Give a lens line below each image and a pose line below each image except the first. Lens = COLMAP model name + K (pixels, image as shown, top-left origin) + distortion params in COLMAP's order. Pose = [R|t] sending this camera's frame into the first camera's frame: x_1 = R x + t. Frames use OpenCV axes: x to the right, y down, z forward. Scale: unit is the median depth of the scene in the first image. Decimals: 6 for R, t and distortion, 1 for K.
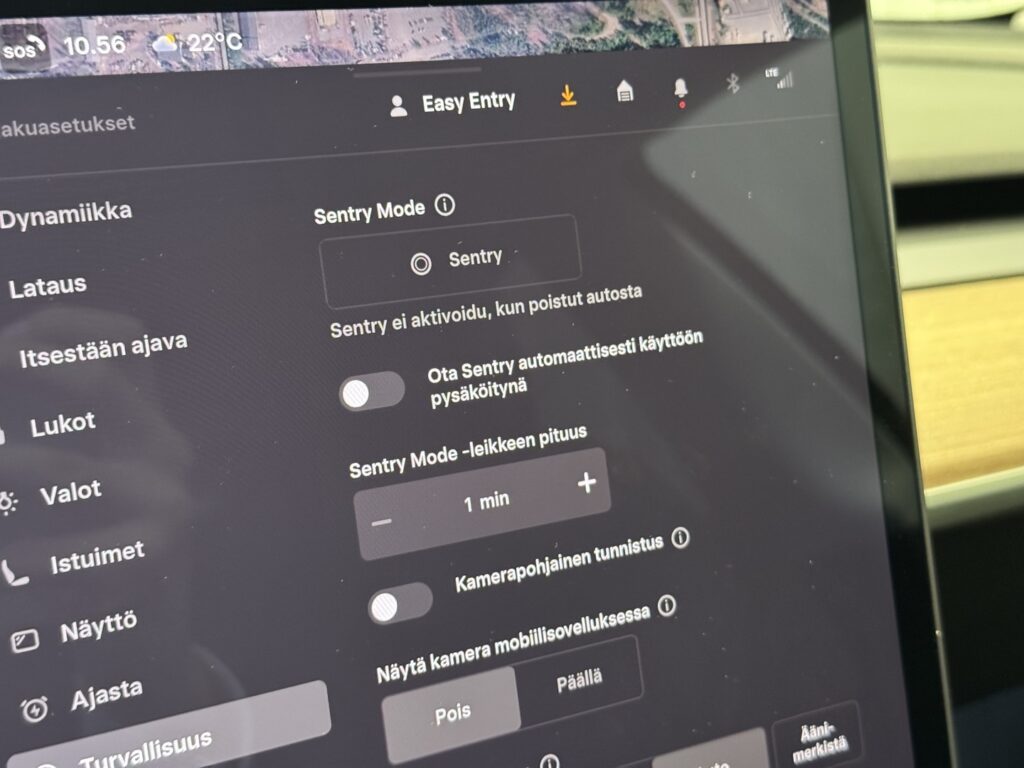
lens RADIAL K [[1445.9, 0, 510.4], [0, 1445.9, 379.7], [0, 0, 1]] dist [0.129475, 0.000000]
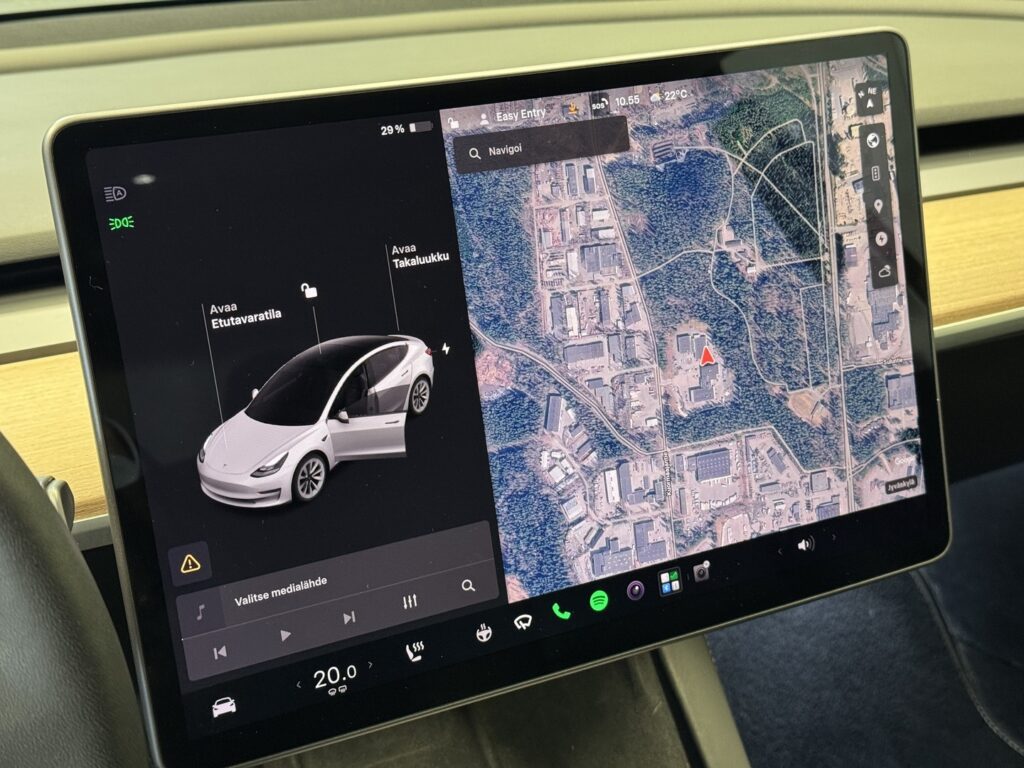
lens RADIAL K [[1445.9, 0, 506.5], [0, 1445.9, 379.4], [0, 0, 1]] dist [0.129475, 0.000000]
pose [[0.999883, -0.004145, -0.014731, -0.266783], [0.005526, 0.995461, 0.095009, -0.038991], [0.014270, -0.095079, 0.995367, -0.994888]]
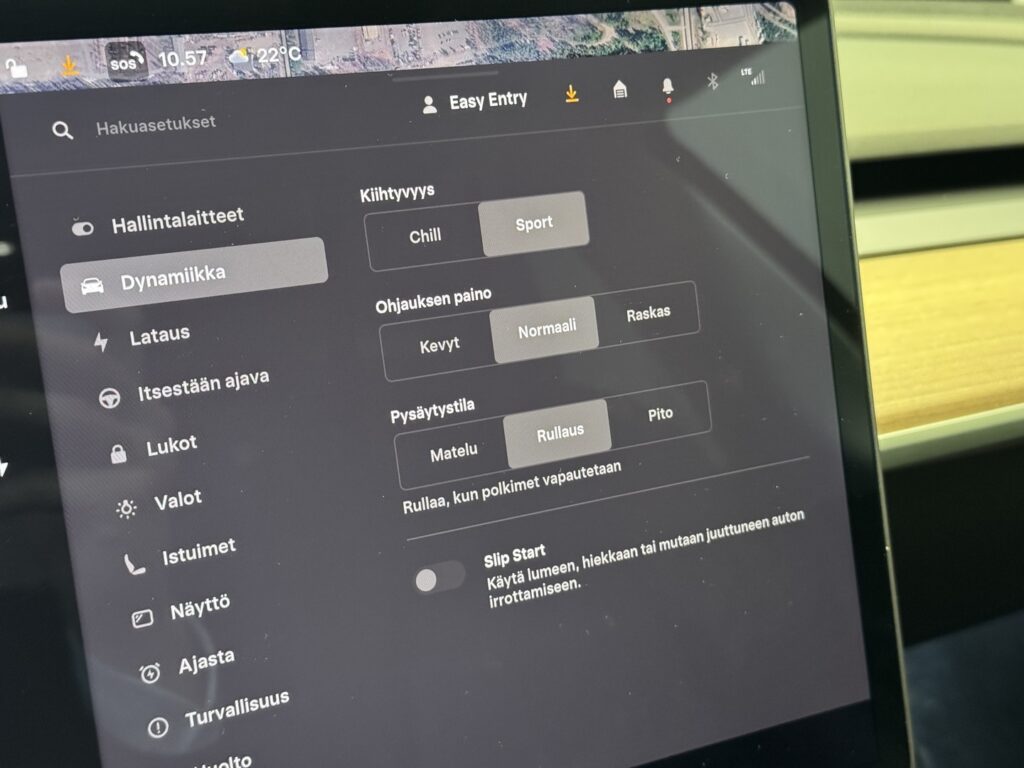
lens RADIAL K [[1445.9, 0, 516.9], [0, 1445.9, 388.1], [0, 0, 1]] dist [0.129475, 0.000000]
pose [[0.999907, 0.001538, -0.013554, 0.011582], [-0.001084, 0.999439, 0.033485, 0.005764], [0.013598, -0.033467, 0.999347, -0.204771]]
